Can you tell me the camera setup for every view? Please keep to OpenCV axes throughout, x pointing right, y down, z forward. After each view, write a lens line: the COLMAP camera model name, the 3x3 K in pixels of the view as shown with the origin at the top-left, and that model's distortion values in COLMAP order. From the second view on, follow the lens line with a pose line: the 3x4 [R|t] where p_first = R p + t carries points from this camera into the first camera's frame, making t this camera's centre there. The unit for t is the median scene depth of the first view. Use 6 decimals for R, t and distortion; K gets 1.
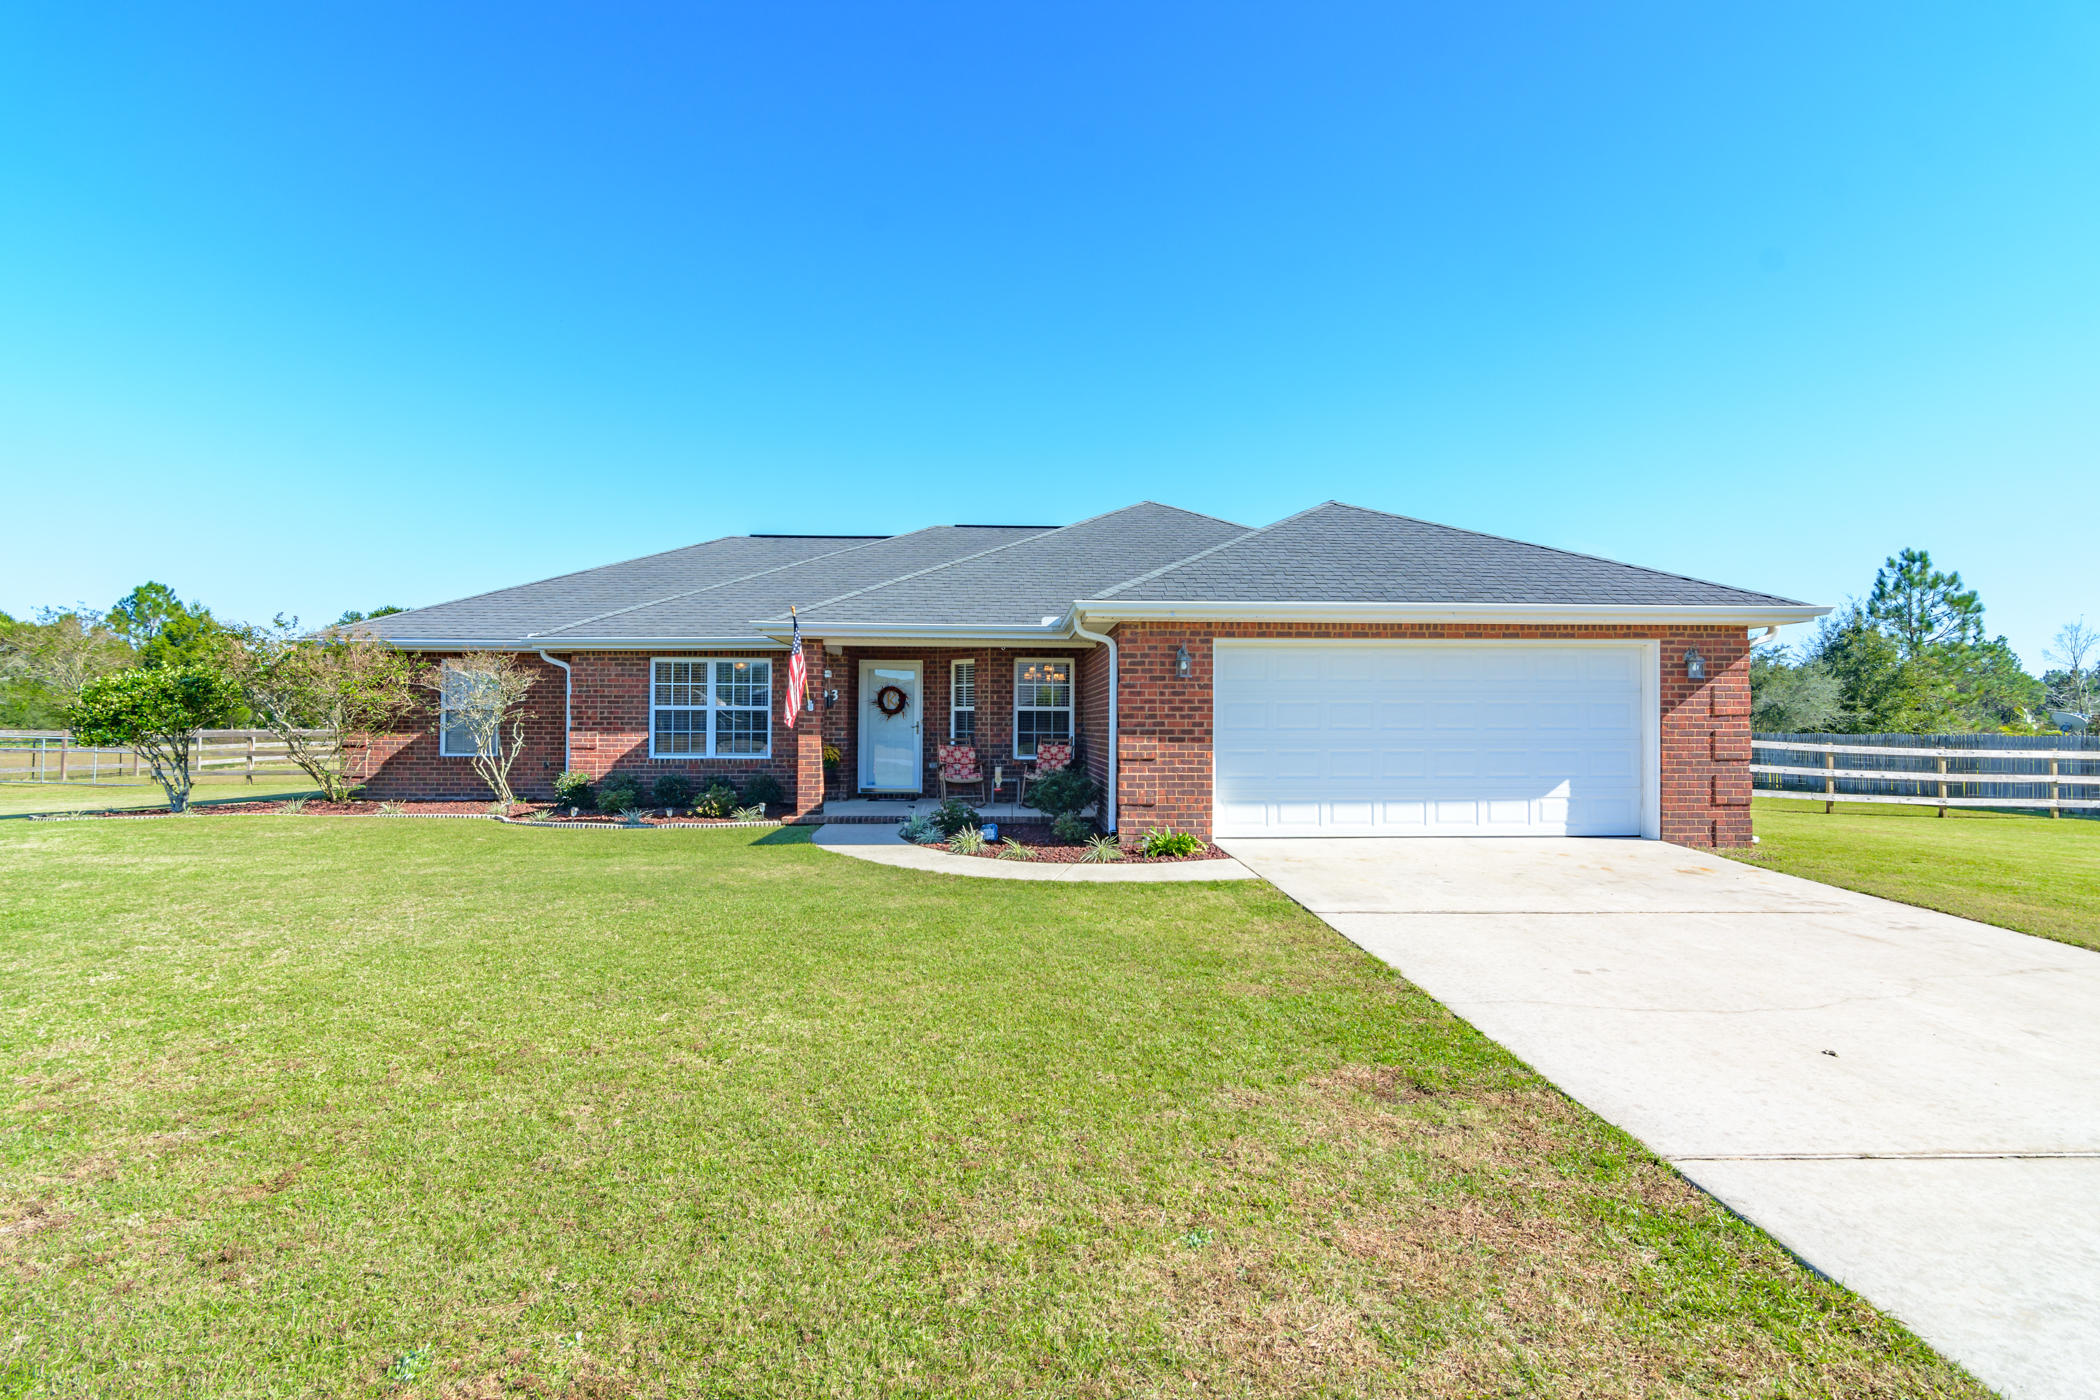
lens RADIAL K [[1021.1, 0, 1054.3], [0, 1021.1, 709.0], [0, 0, 1]] dist [-0.001261, 0.001082]
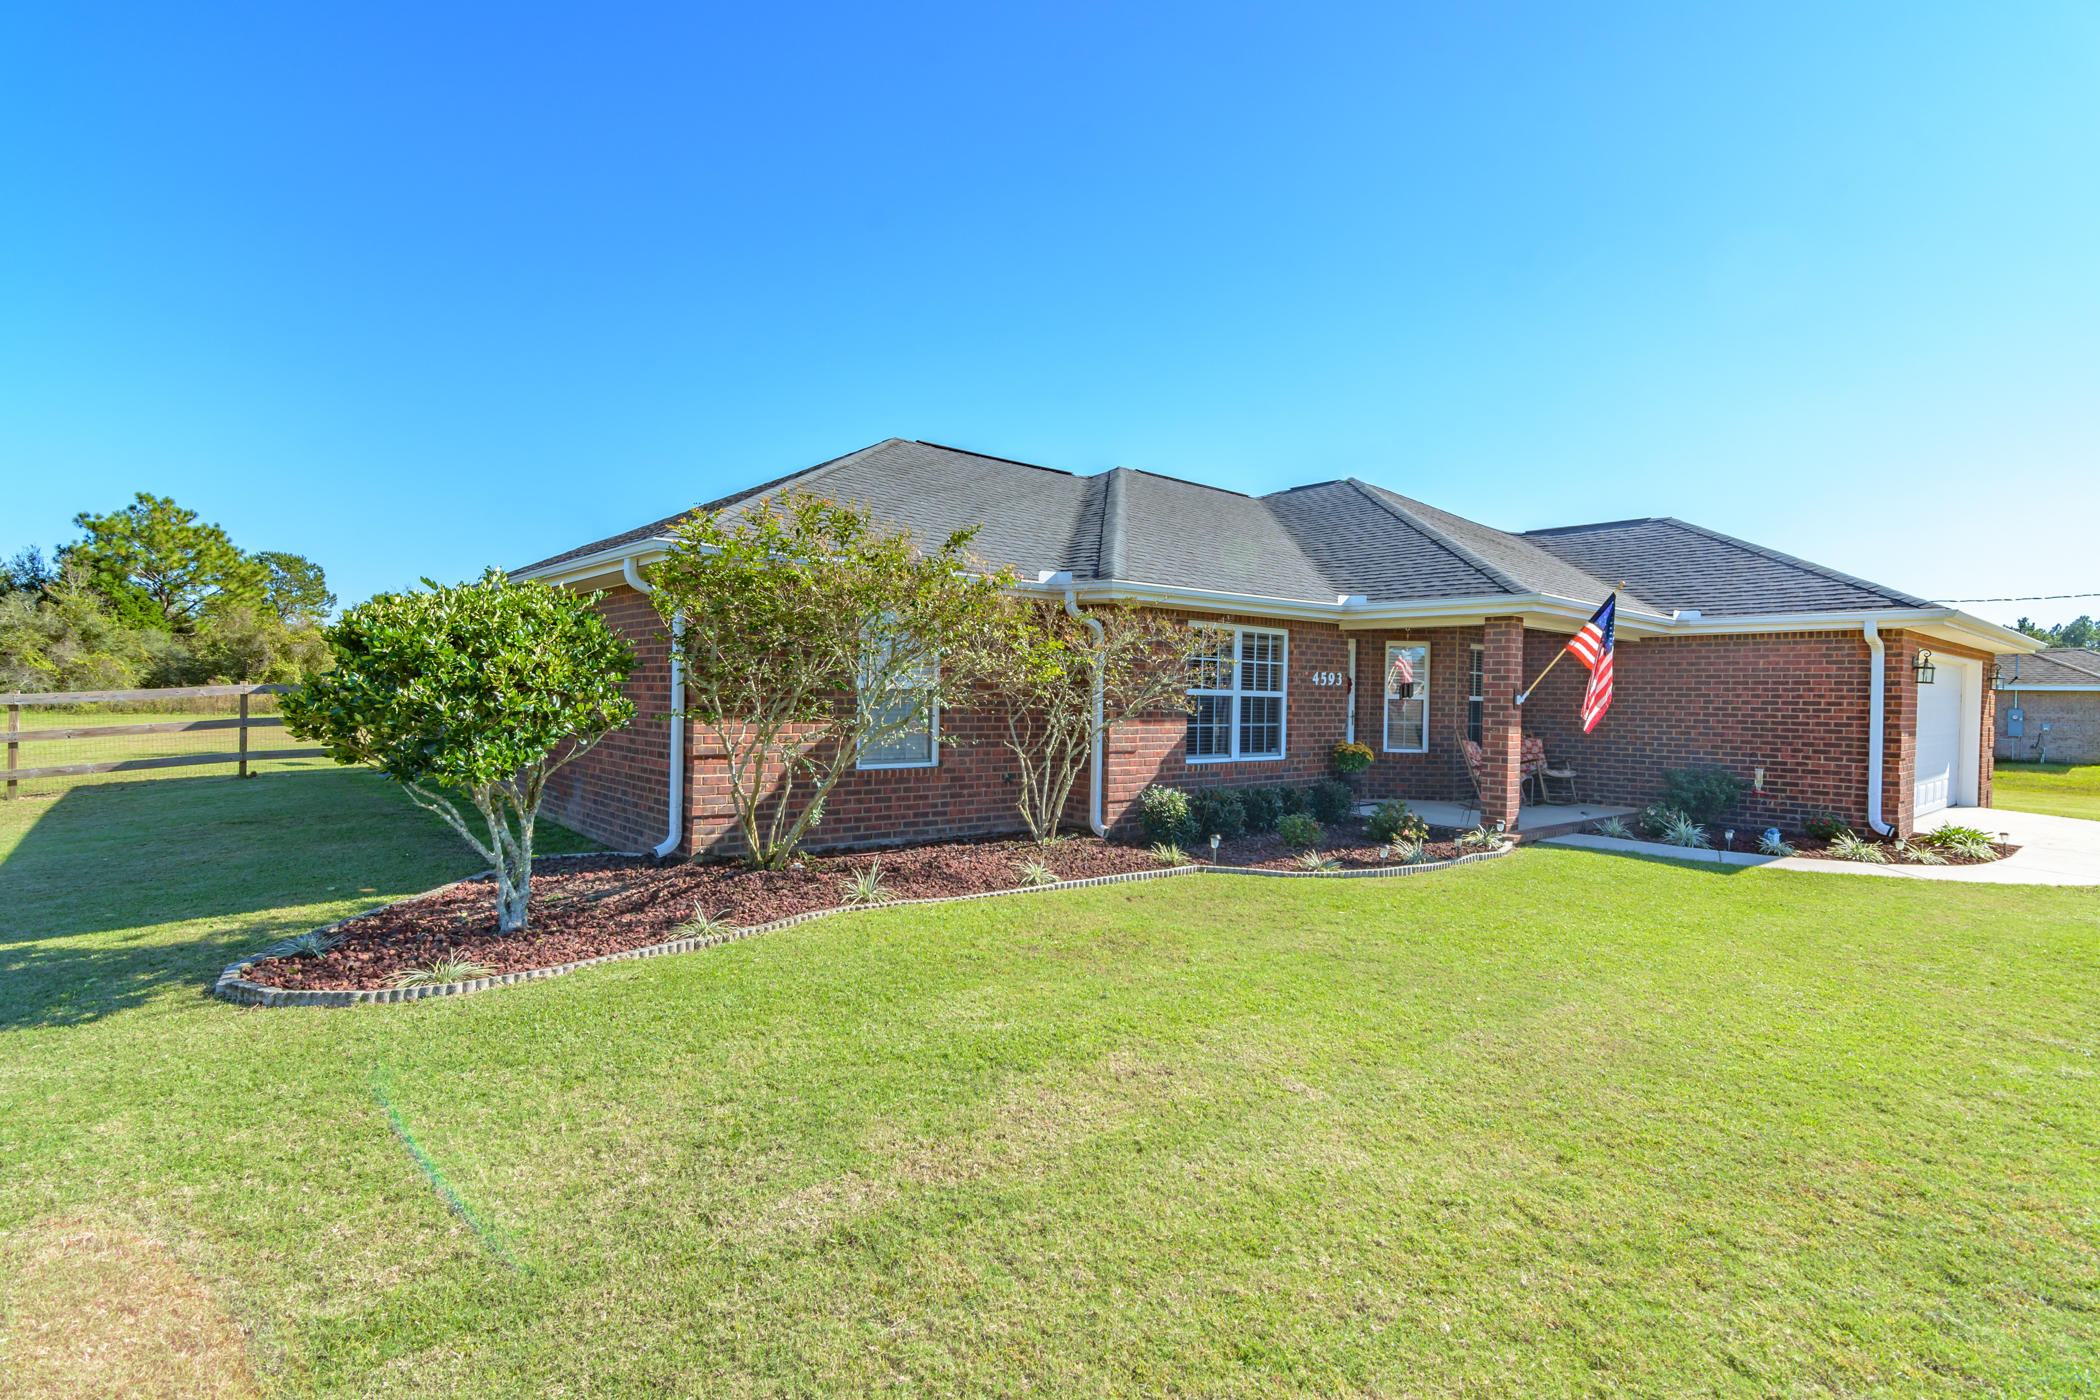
lens RADIAL K [[1020.5, 0, 1059.3], [0, 1020.5, 702.4], [0, 0, 1]] dist [-0.001328, 0.001376]
pose [[0.778182, 0.006440, 0.628005, -0.916921], [-0.026121, 0.999414, 0.022118, -0.007466], [-0.627495, -0.033616, 0.777895, 0.516902]]
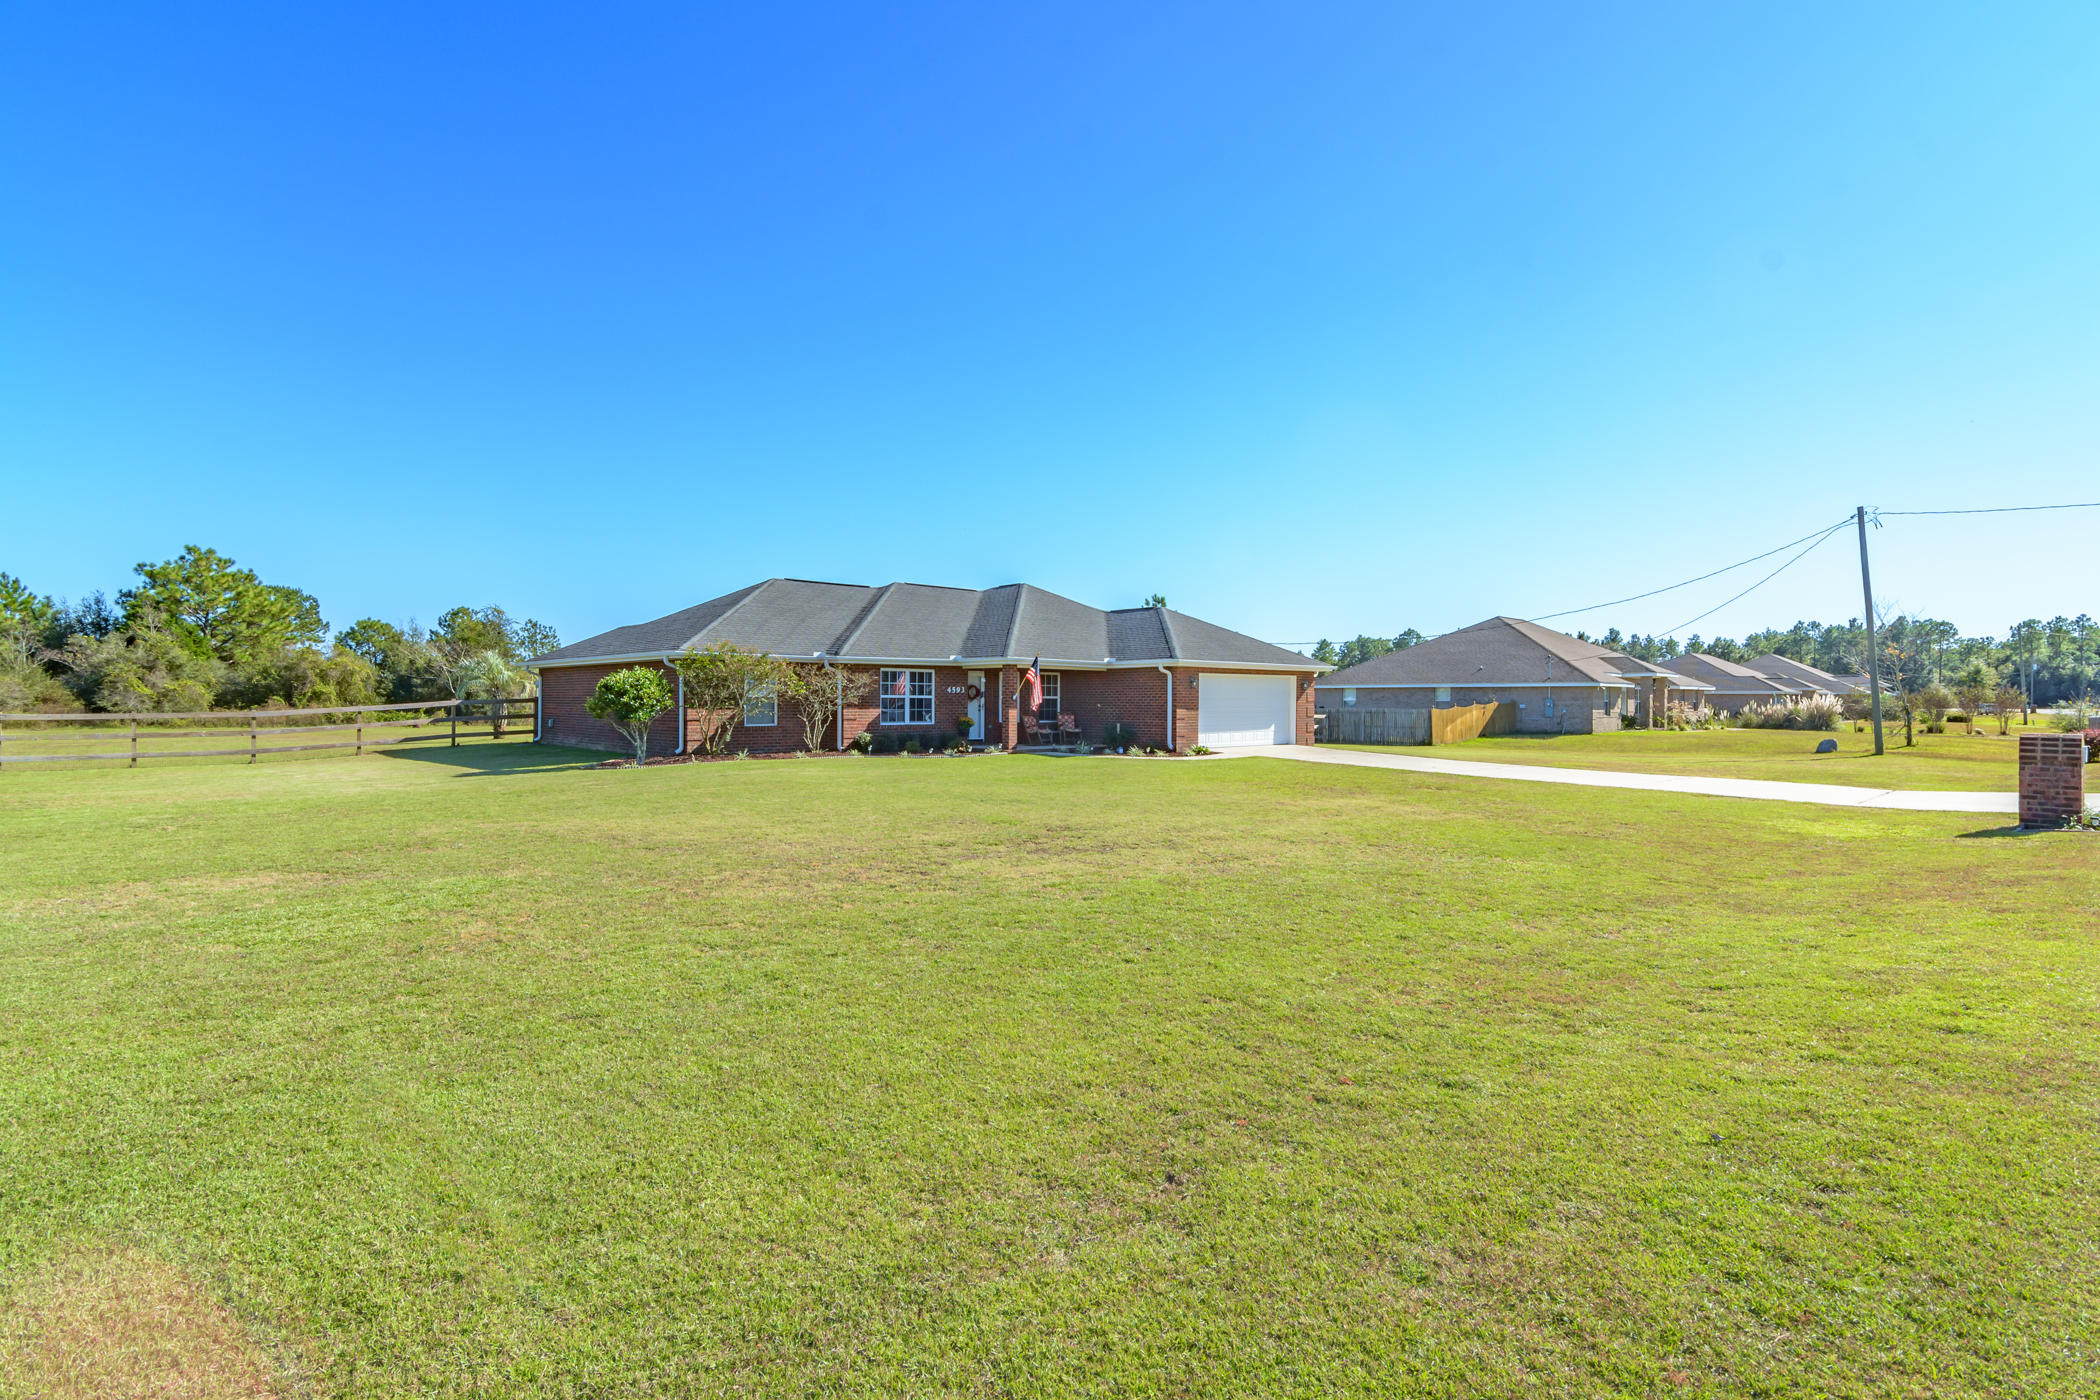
lens RADIAL K [[1020.5, 0, 1059.3], [0, 1020.5, 702.4], [0, 0, 1]] dist [-0.001328, 0.001376]
pose [[0.752254, -0.002255, 0.658870, -1.351250], [-0.010112, 0.999837, 0.014966, -0.020895], [-0.658796, -0.017921, 0.752108, -0.548423]]
